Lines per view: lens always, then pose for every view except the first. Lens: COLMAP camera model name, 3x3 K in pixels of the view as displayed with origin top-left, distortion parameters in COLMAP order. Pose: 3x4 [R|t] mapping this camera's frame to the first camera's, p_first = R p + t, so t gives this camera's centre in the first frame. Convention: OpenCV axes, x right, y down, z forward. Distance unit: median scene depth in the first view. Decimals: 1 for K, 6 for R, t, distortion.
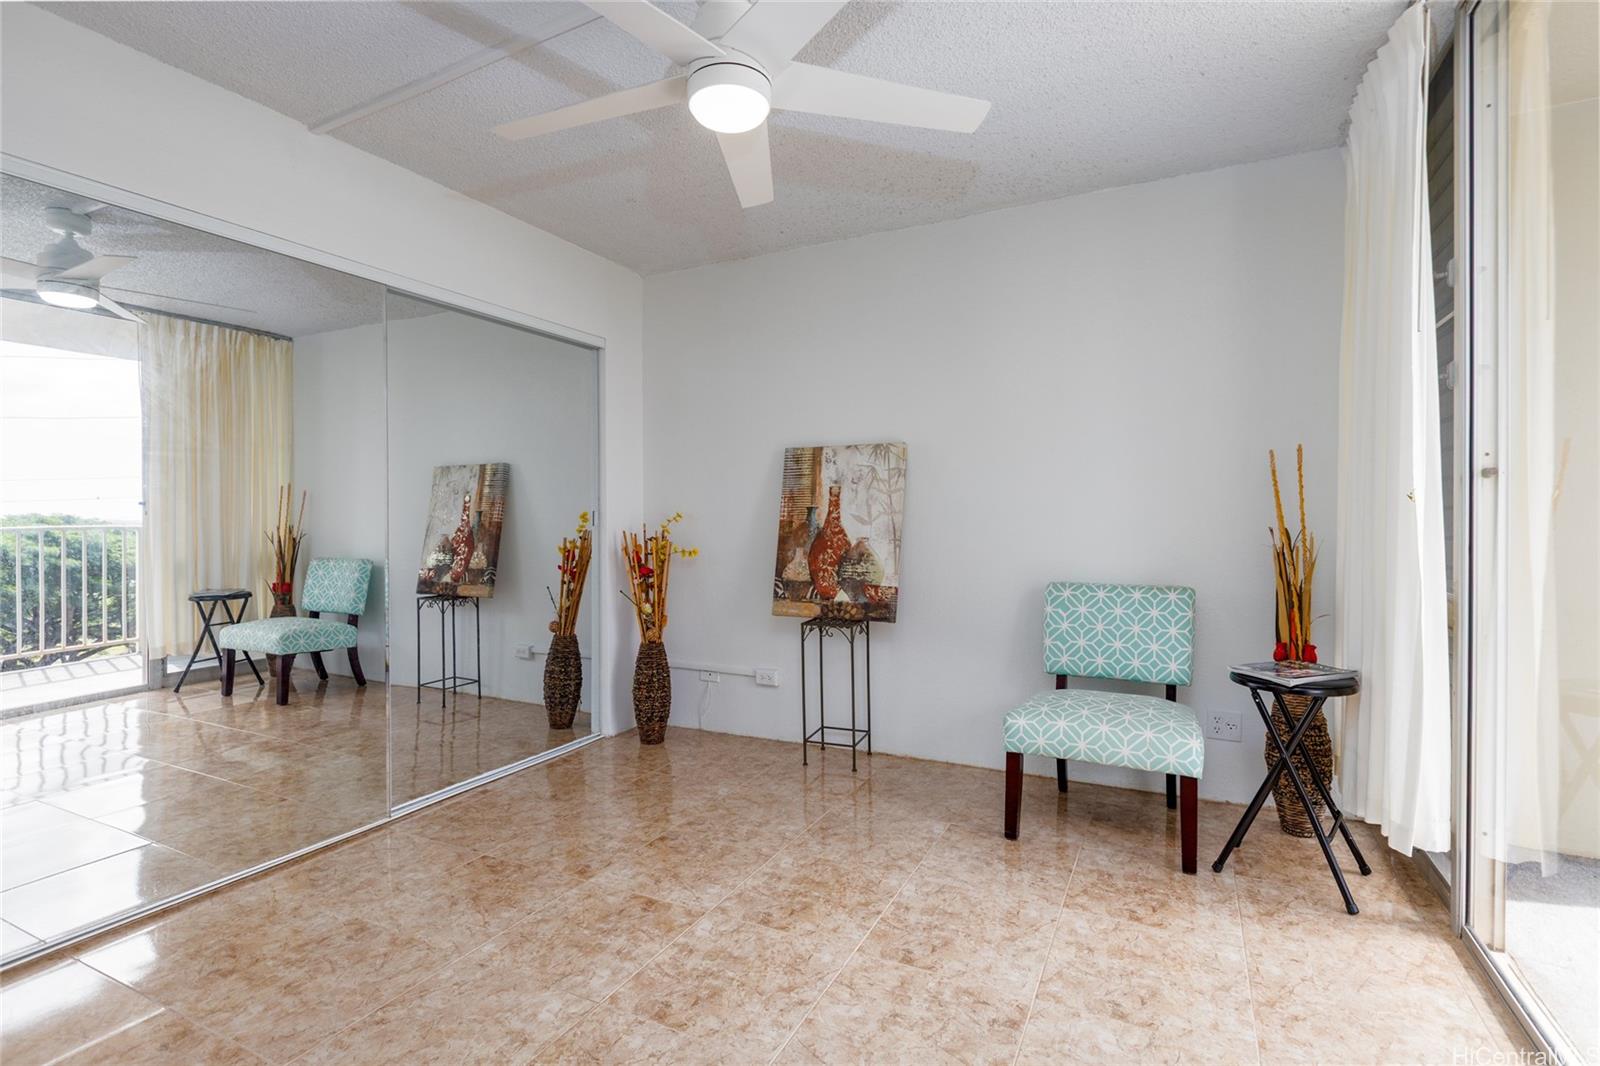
lens RADIAL K [[759.5, 0, 802.7], [0, 759.5, 535.4], [0, 0, 1]] dist [-0.001780, 0.000077]
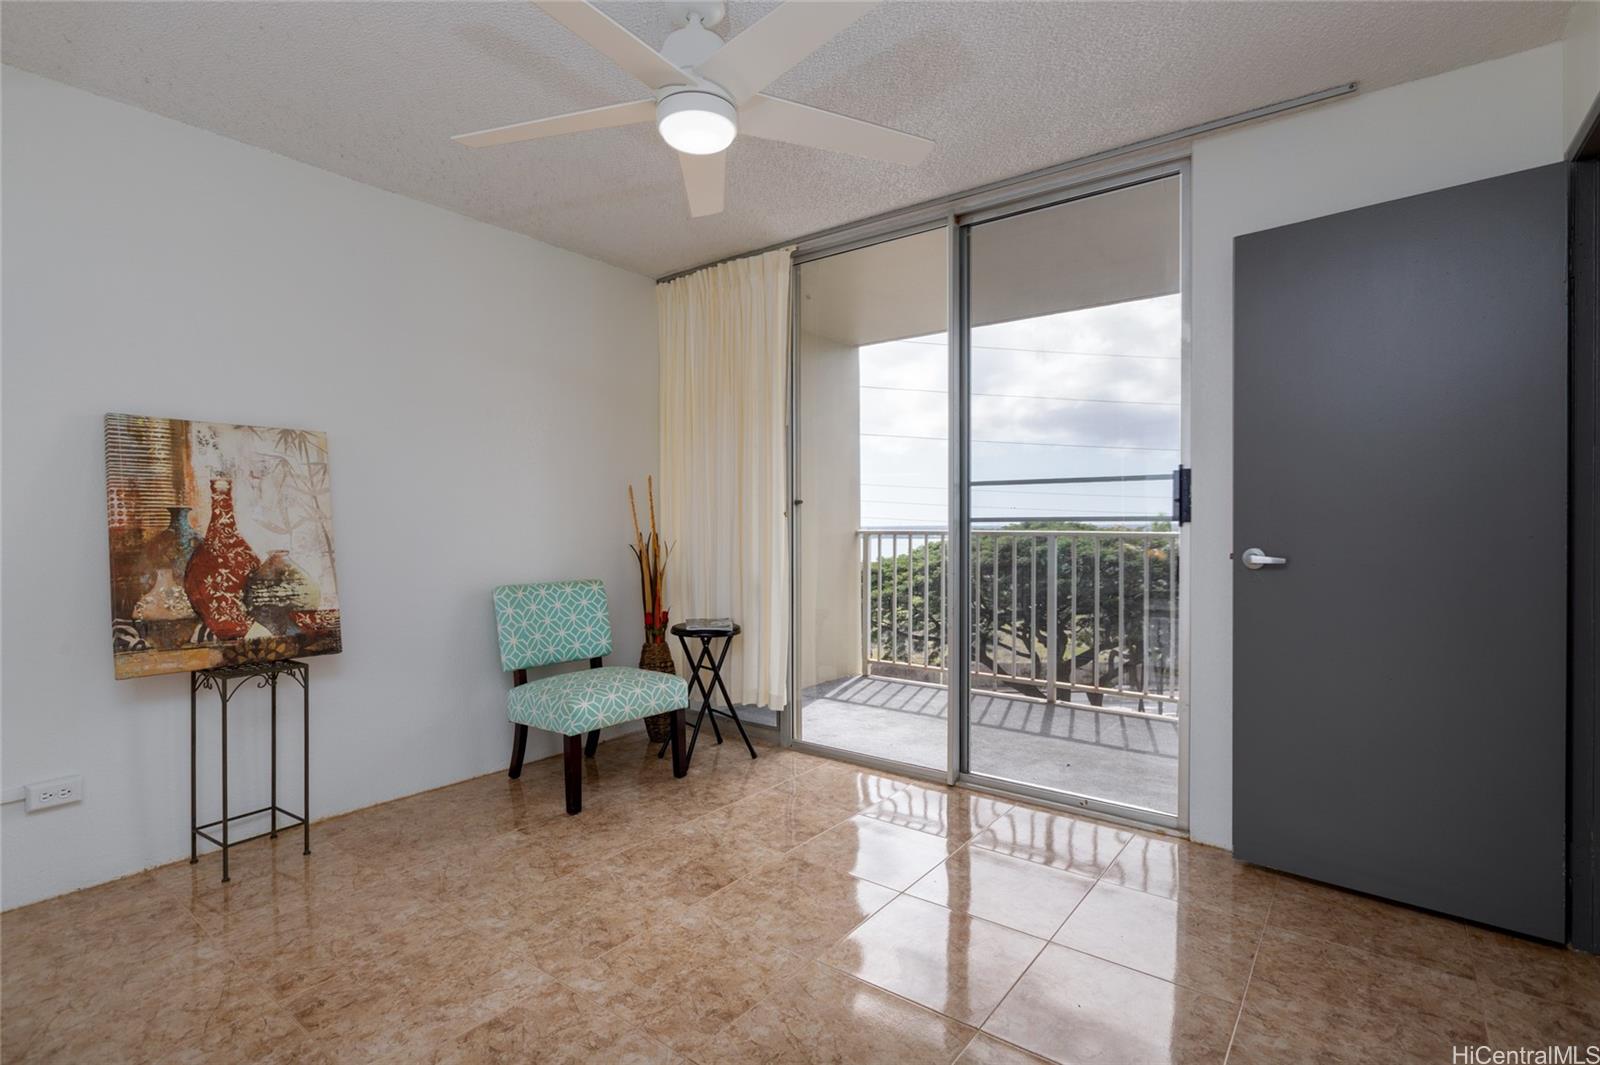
lens RADIAL K [[759.5, 0, 803.8], [0, 759.5, 526.7], [0, 0, 1]] dist [-0.001780, 0.000077]
pose [[0.185079, 0.003521, 0.982717, -0.571503], [0.023880, 0.999682, -0.008080, -0.002177], [-0.982433, 0.024963, 0.184936, 0.344595]]
